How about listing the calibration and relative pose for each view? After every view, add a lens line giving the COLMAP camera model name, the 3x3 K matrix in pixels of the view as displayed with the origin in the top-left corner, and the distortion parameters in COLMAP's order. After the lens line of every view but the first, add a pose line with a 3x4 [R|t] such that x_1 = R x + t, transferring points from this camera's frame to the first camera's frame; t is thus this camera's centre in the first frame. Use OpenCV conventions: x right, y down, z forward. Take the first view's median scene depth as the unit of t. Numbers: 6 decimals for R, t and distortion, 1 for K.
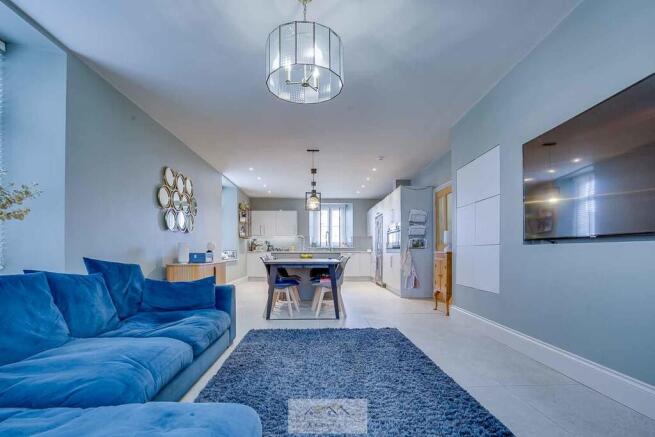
lens RADIAL K [[313.4, 0, 329.3], [0, 313.4, 247.4], [0, 0, 1]] dist [-0.001593, -0.000255]
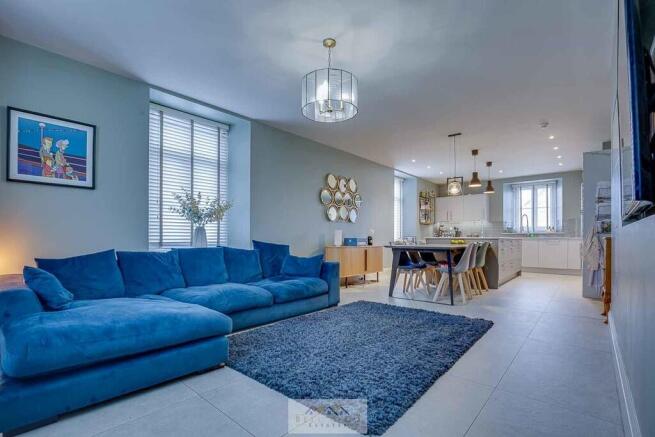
lens RADIAL K [[314.9, 0, 330.1], [0, 314.9, 242.6], [0, 0, 1]] dist [-0.028010, -0.000273]
pose [[0.734474, 0.011828, -0.678534, 0.312177], [0.007099, 0.999659, 0.025111, 0.002573], [0.678600, -0.023260, 0.734140, 0.007894]]
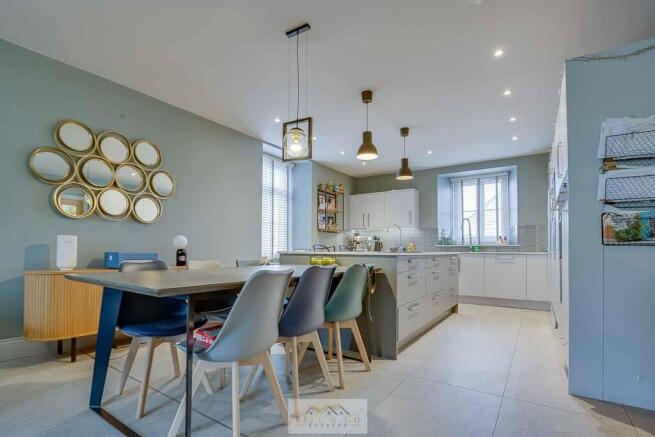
lens RADIAL K [[314.9, 0, 330.1], [0, 314.9, 242.6], [0, 0, 1]] dist [-0.028010, -0.000273]
pose [[0.803567, -0.008082, -0.595160, 0.237888], [-0.000143, 0.999905, -0.013772, 0.005870], [0.595214, 0.011152, 0.803490, 0.635650]]
